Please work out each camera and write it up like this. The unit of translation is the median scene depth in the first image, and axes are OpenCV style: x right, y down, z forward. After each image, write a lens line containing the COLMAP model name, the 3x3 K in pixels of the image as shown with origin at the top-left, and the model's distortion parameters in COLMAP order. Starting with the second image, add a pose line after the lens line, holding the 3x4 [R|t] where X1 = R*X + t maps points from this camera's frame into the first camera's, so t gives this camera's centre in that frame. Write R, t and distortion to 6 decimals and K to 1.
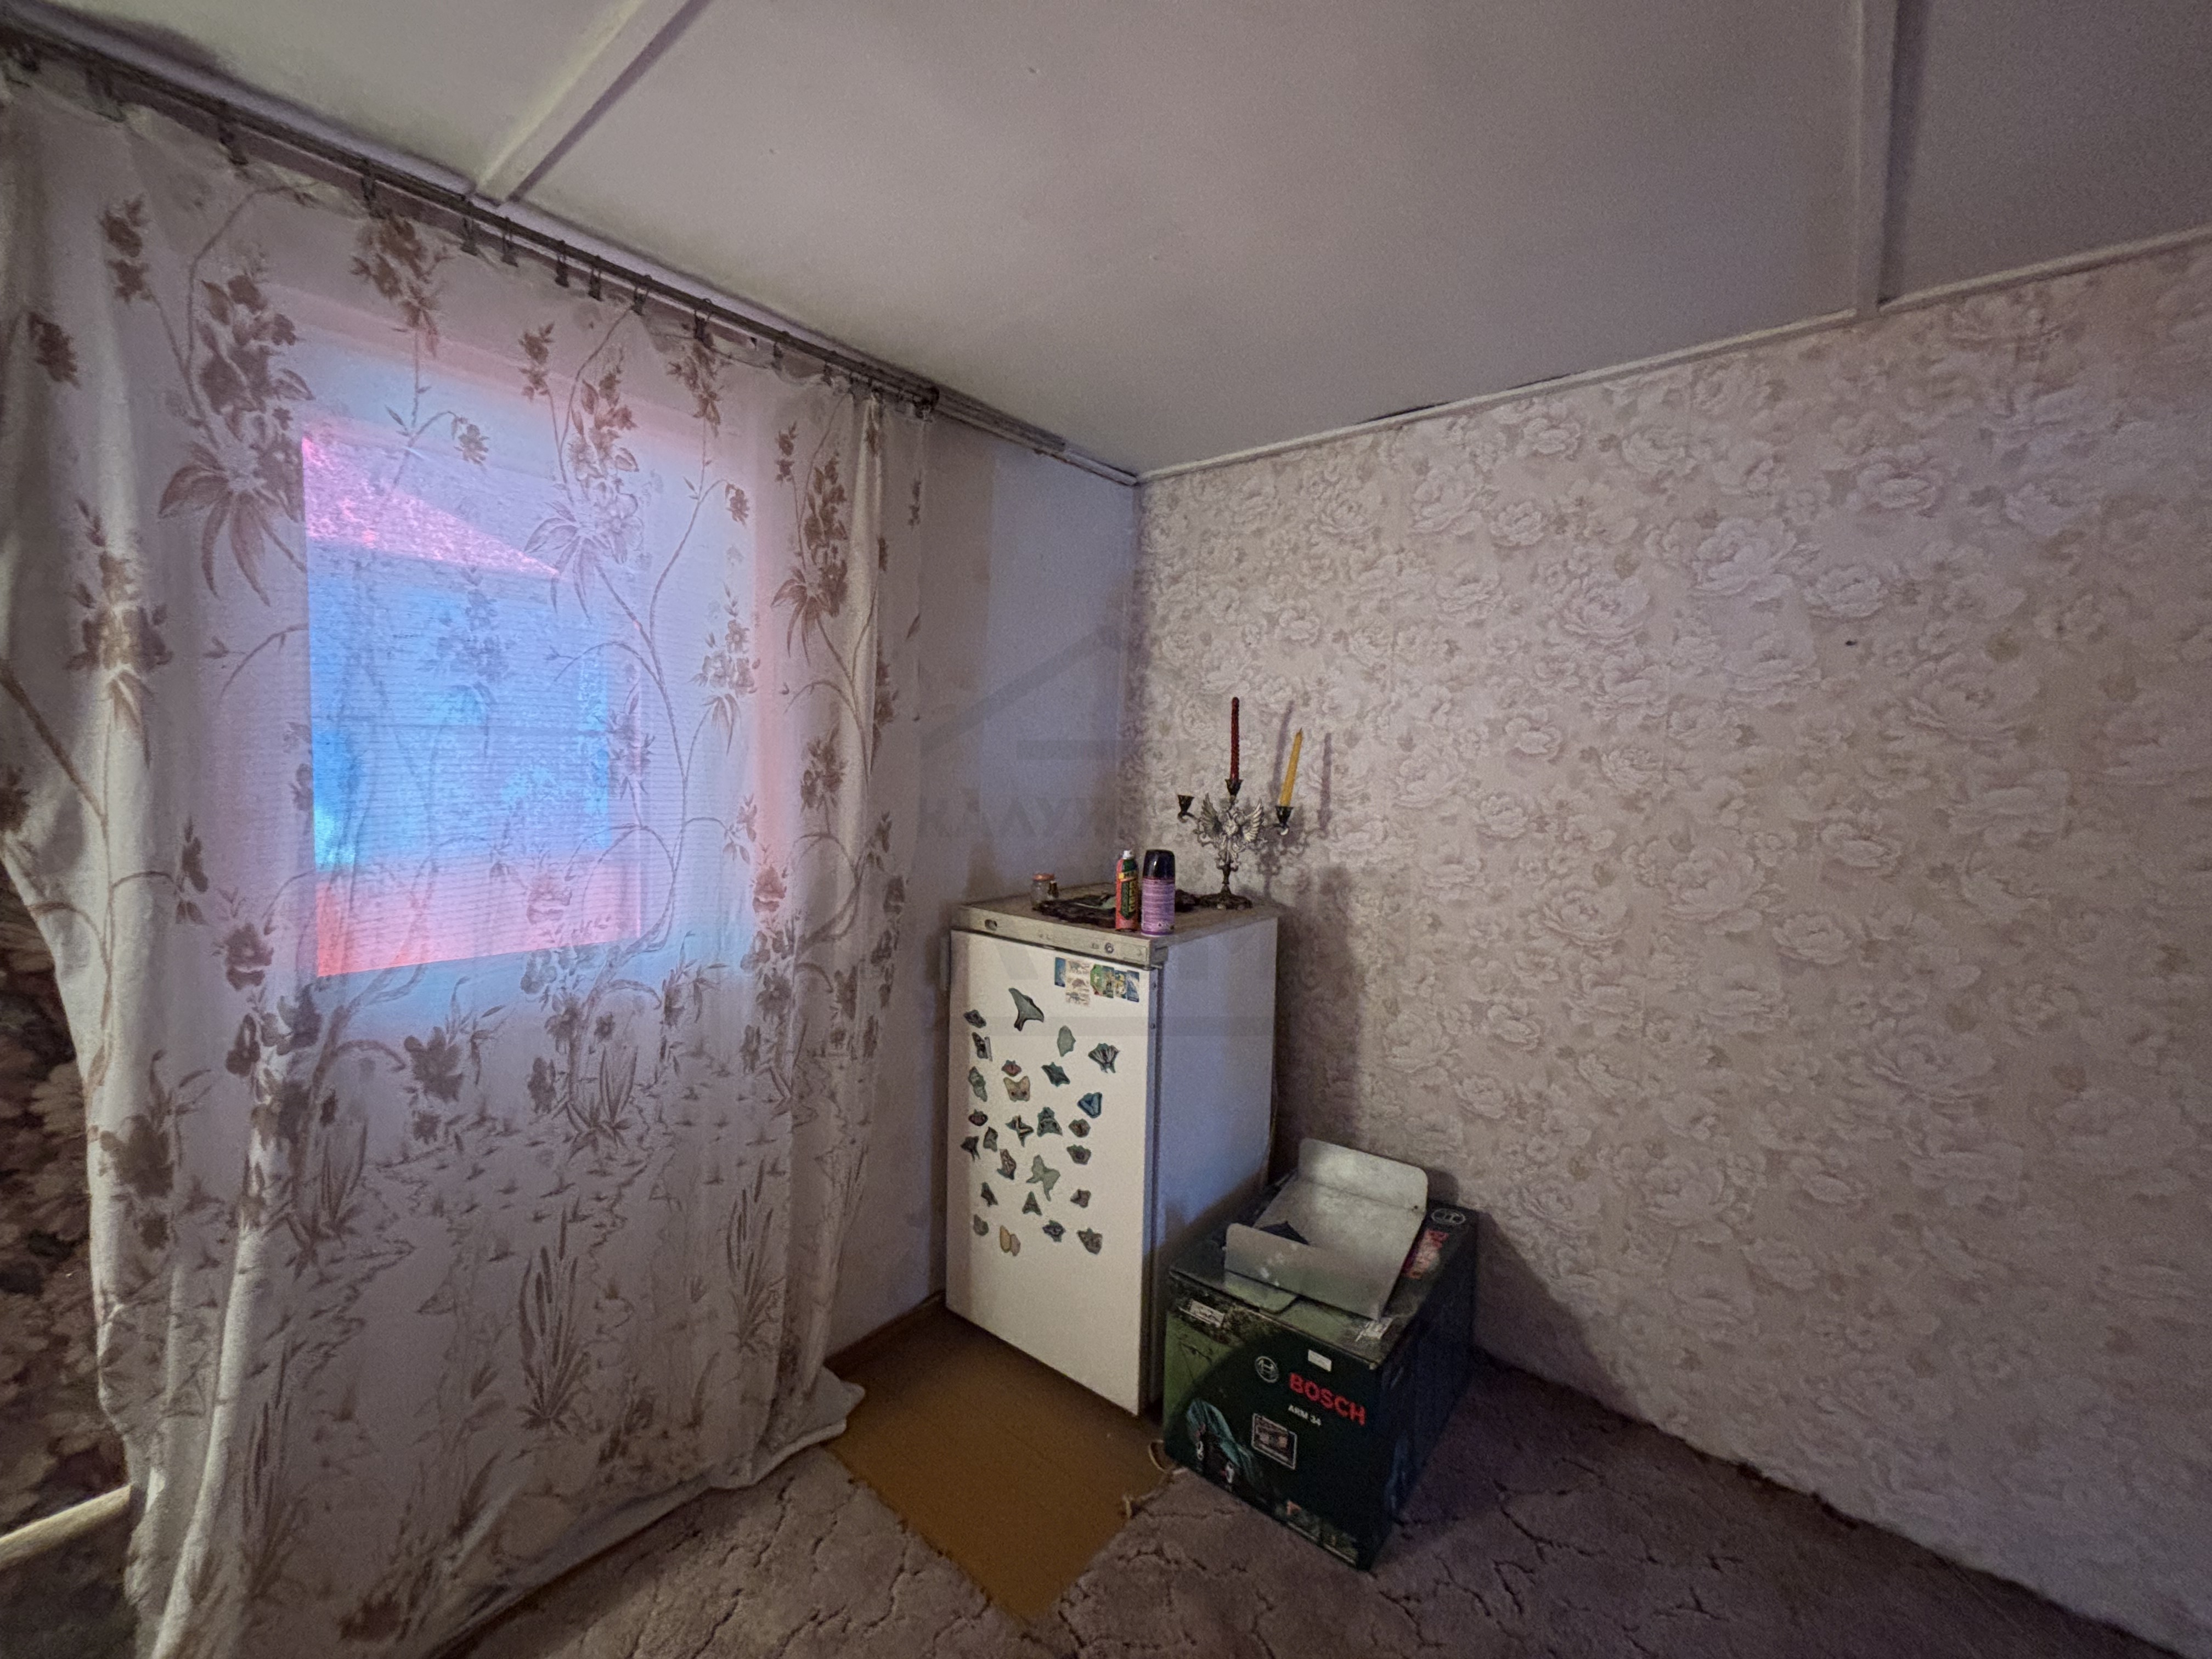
lens RADIAL K [[884.3, 0, 1105.2], [0, 884.3, 826.0], [0, 0, 1]] dist [0.000683, -0.000718]
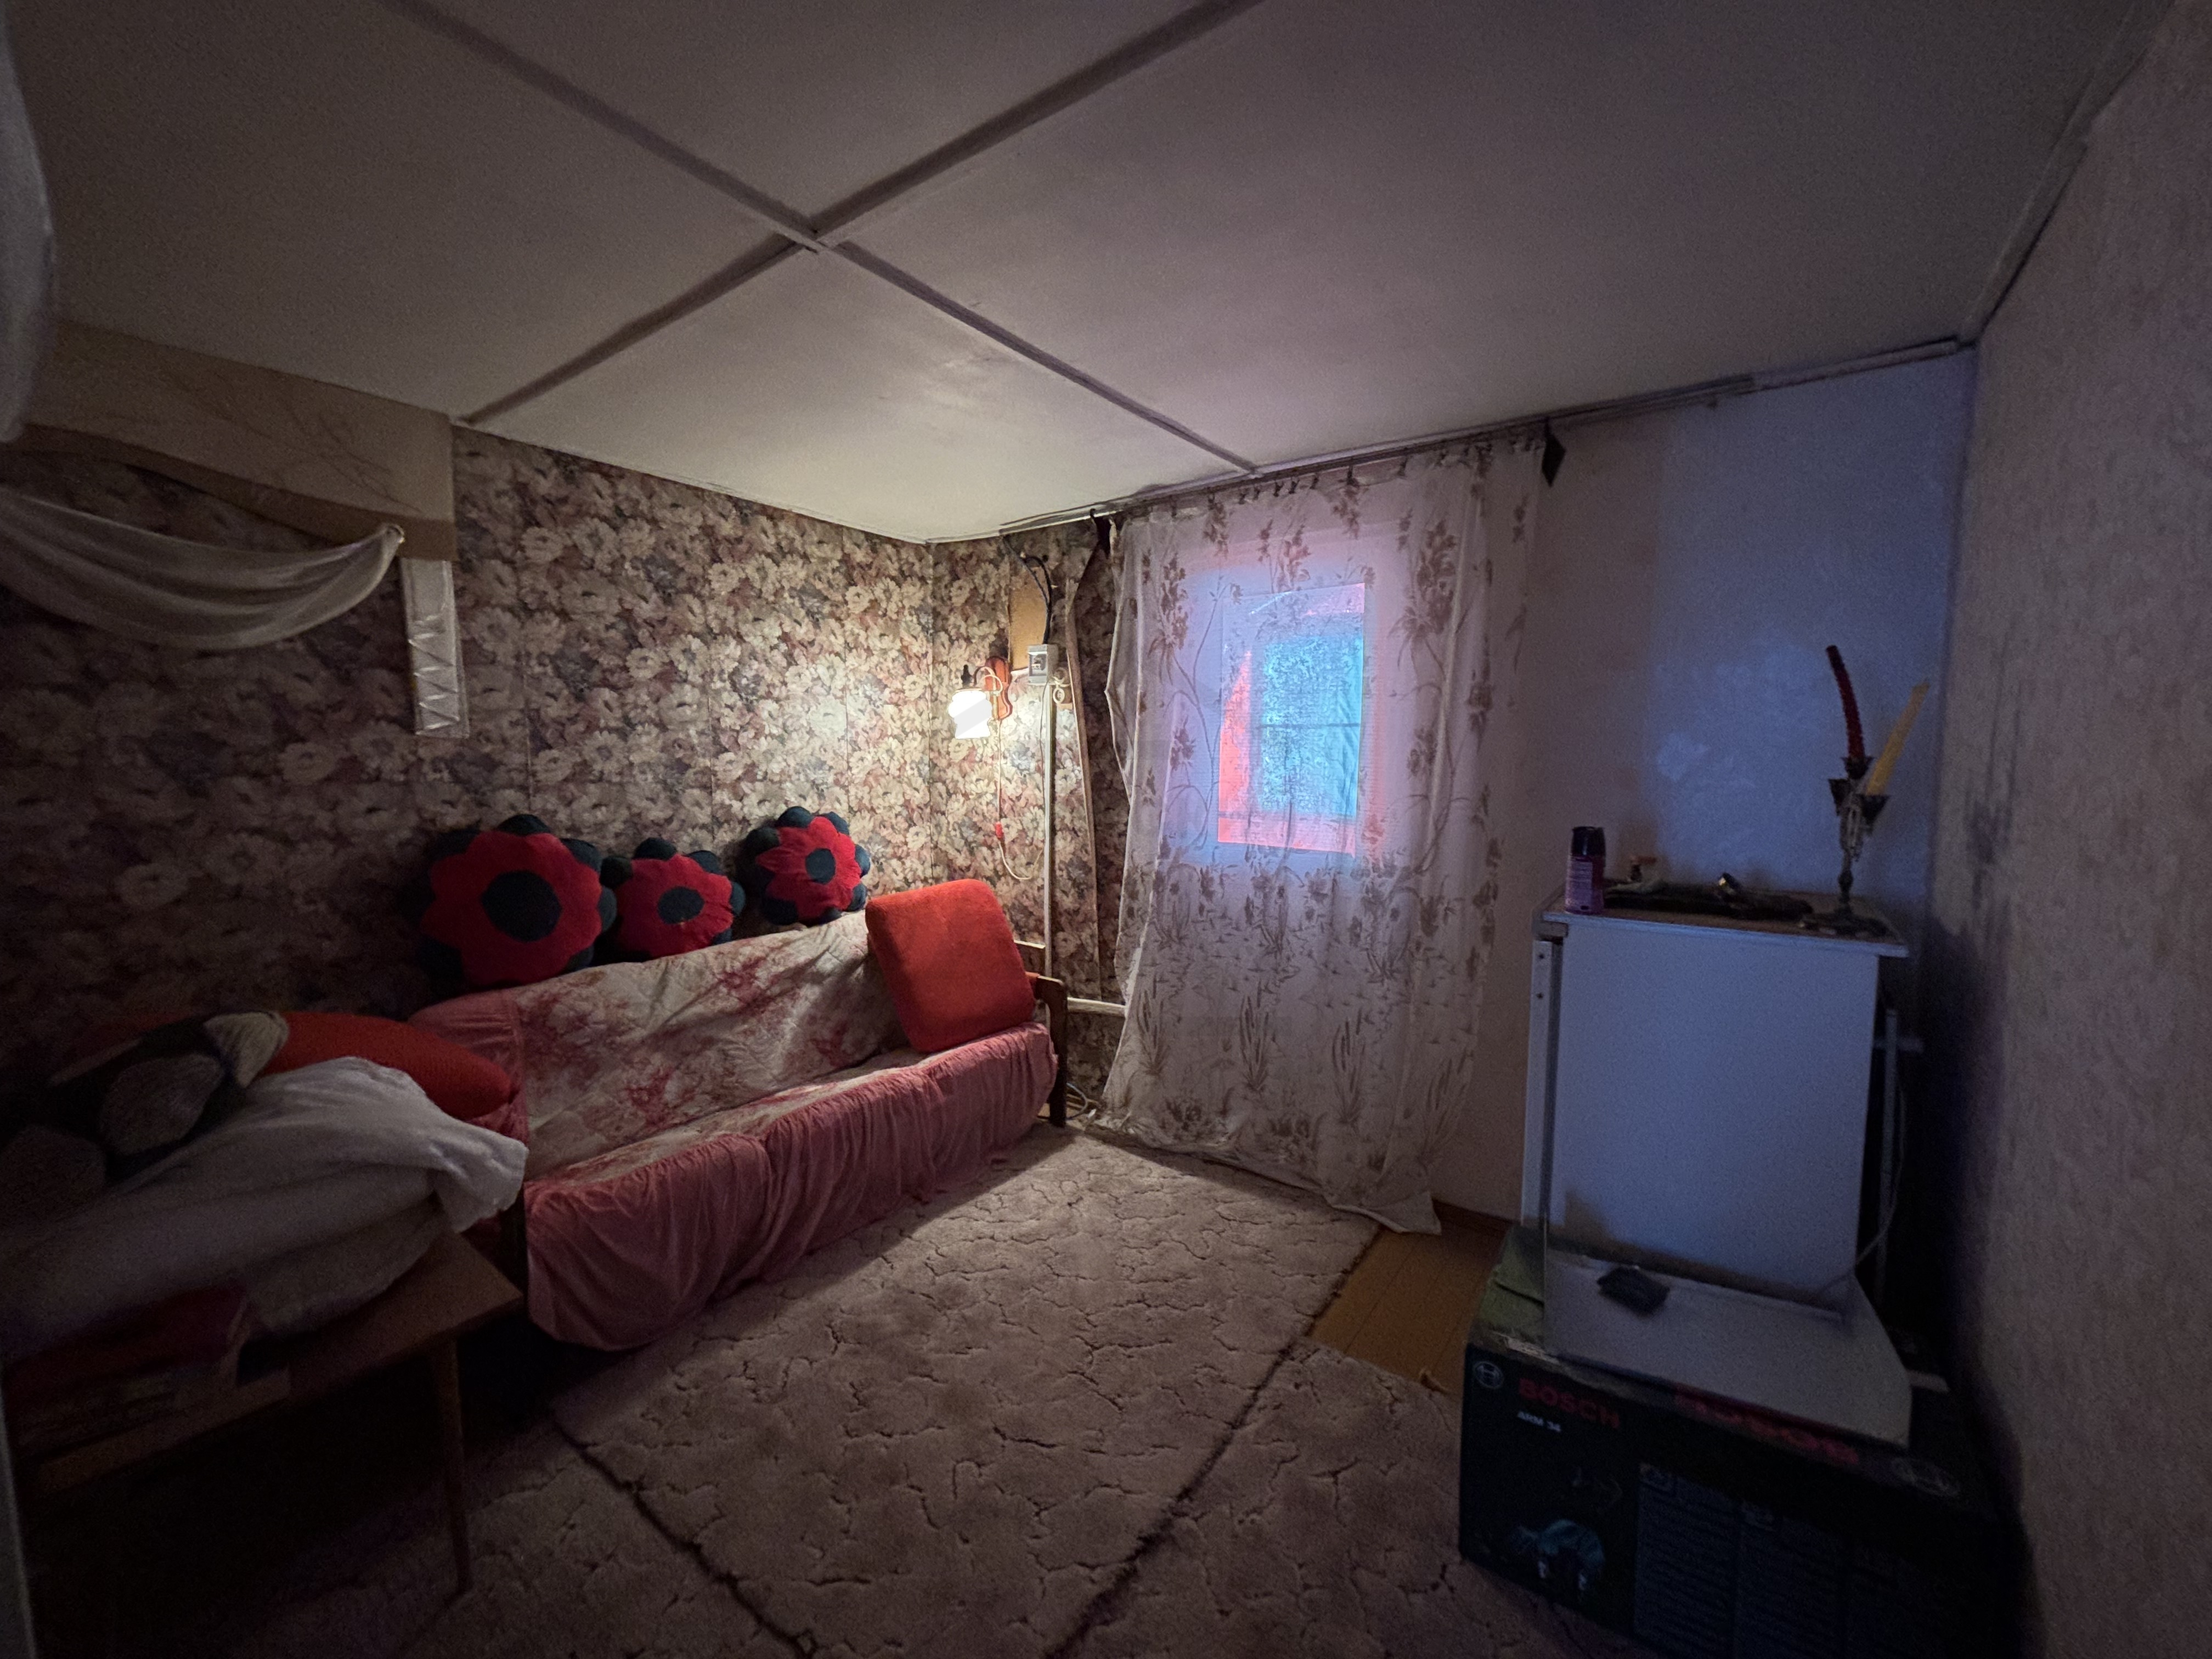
lens RADIAL K [[884.3, 0, 1099.1], [0, 884.3, 830.1], [0, 0, 1]] dist [0.000683, -0.000718]
pose [[0.063775, 0.075777, -0.995083, 1.269445], [-0.074881, 0.994666, 0.070946, 0.002654], [0.995151, 0.069988, 0.069109, 0.509399]]
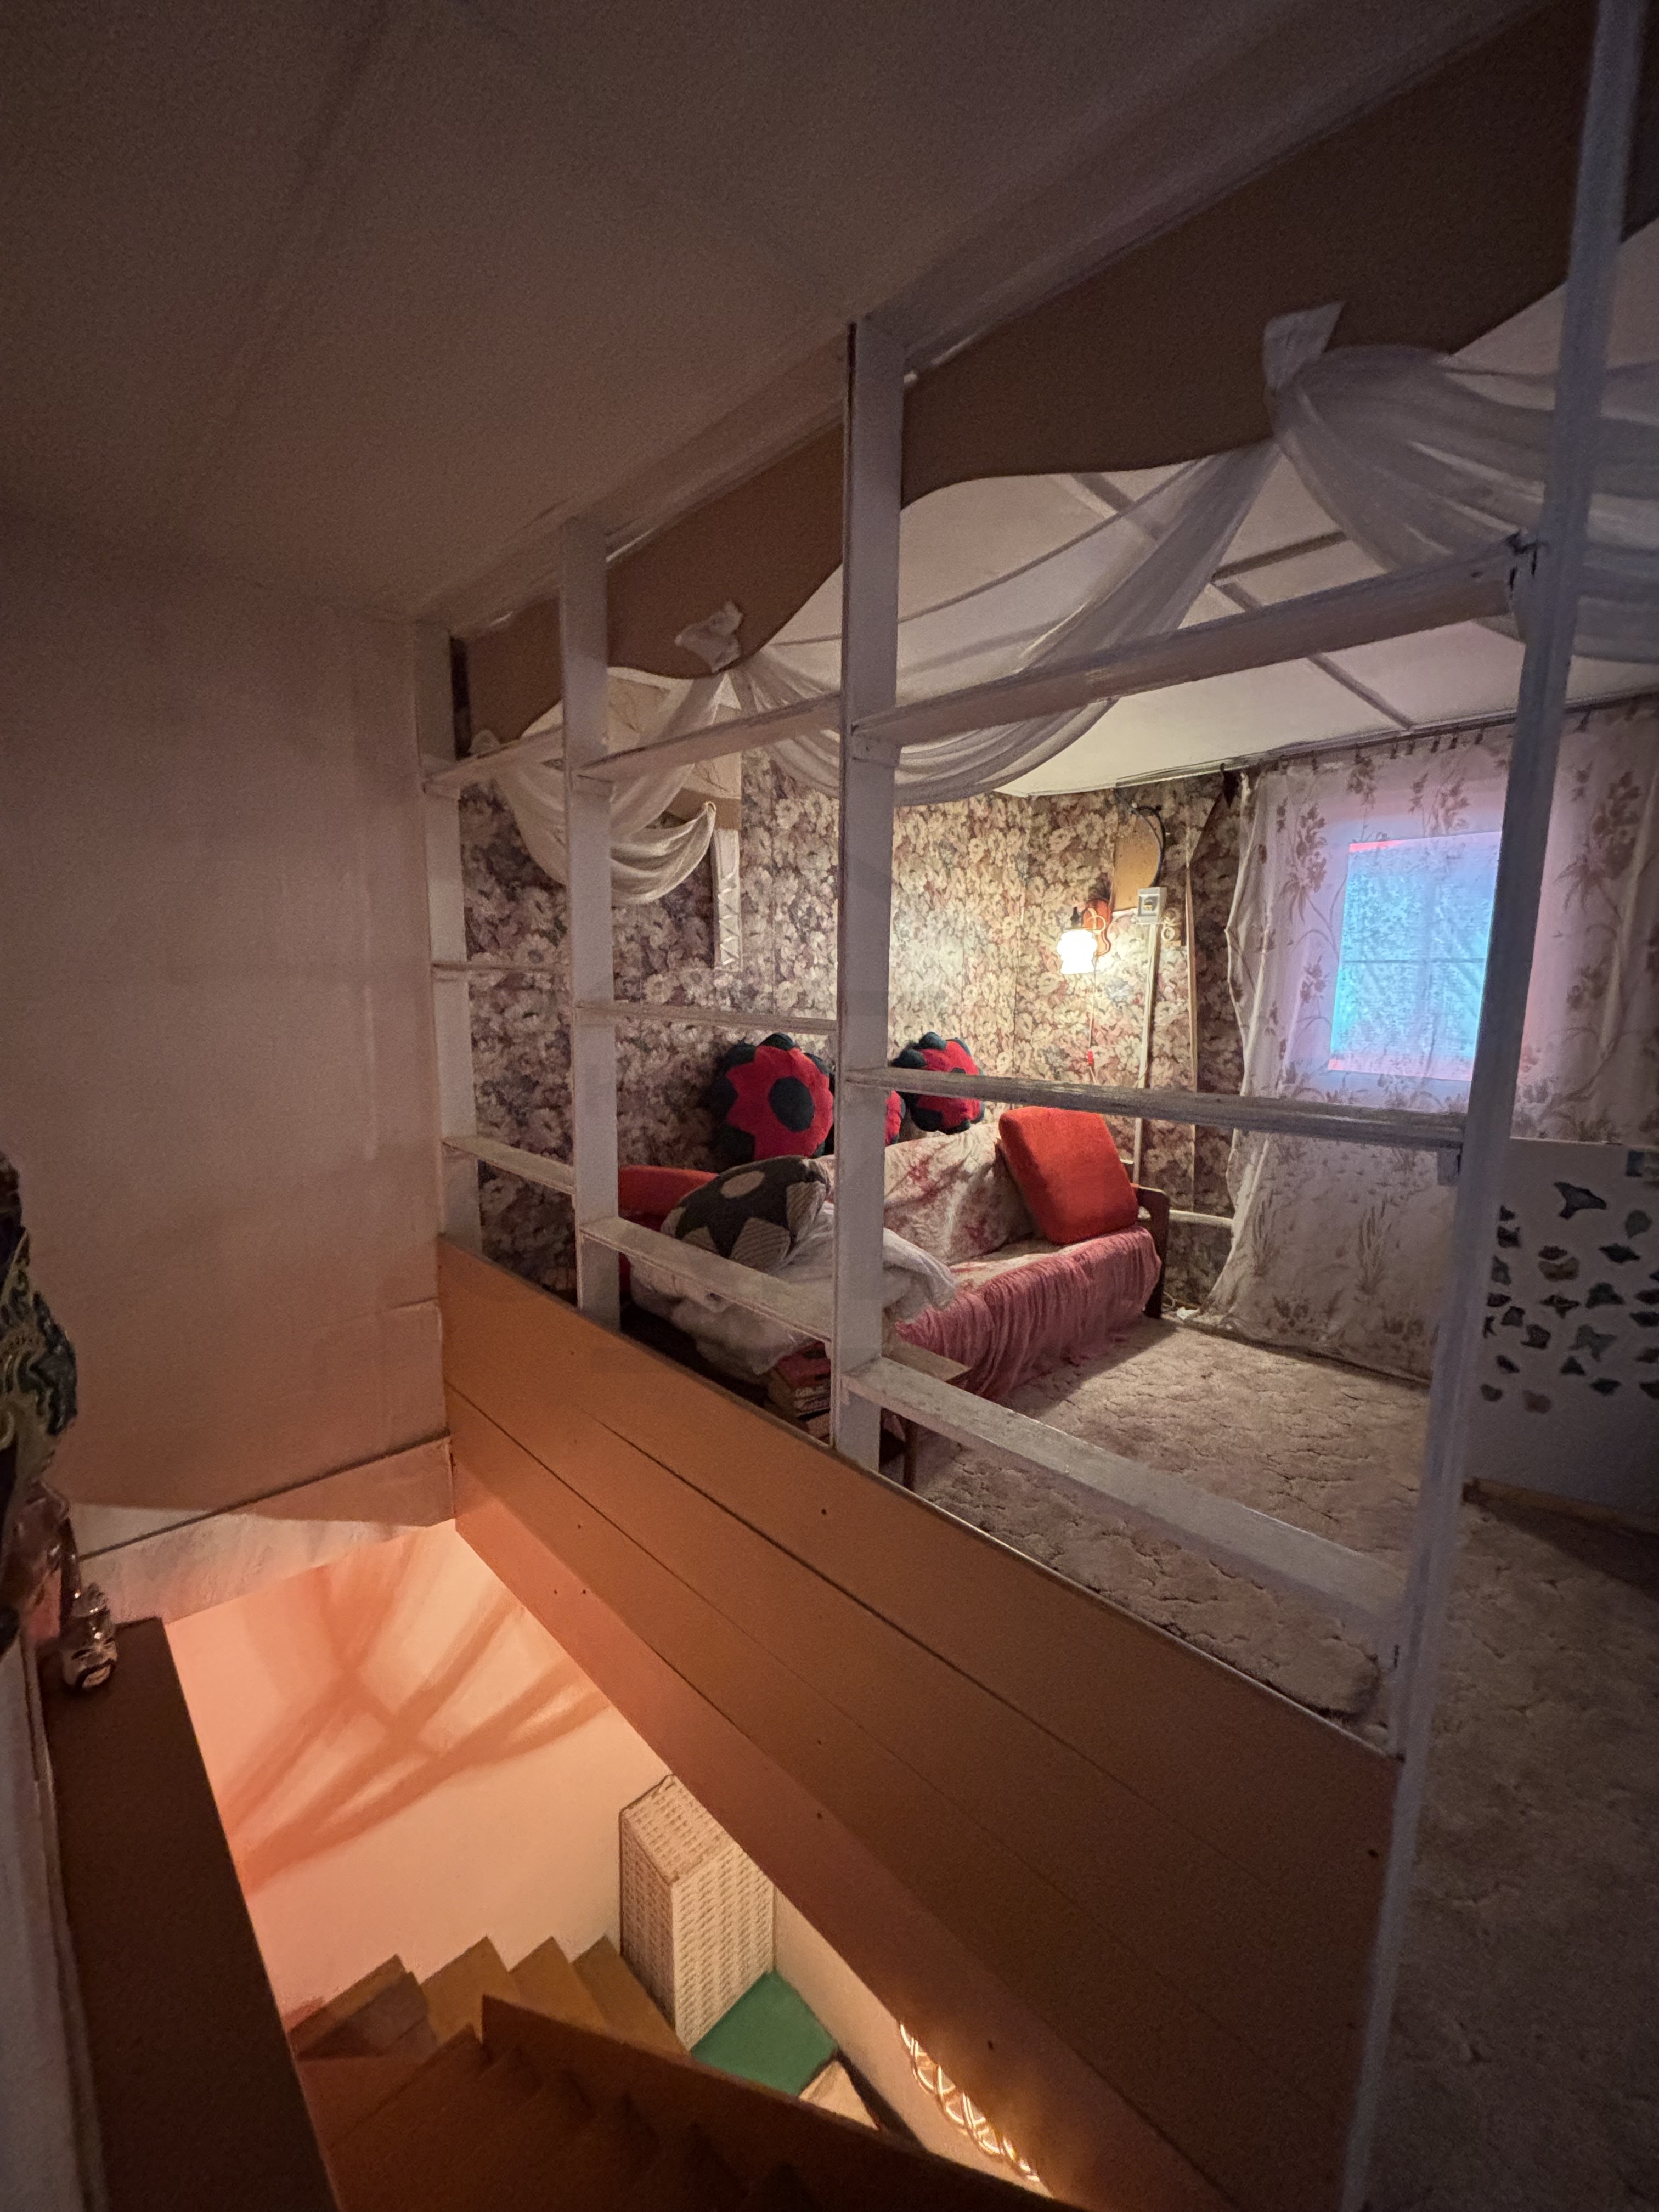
lens RADIAL K [[884.3, 0, 826.7], [0, 884.3, 1108.8], [0, 0, 1]] dist [0.000683, -0.000718]
pose [[-0.104144, 0.123172, -0.986906, 1.627655], [-0.084390, 0.987628, 0.132168, 0.065923], [0.990975, 0.097050, -0.092461, -0.144853]]
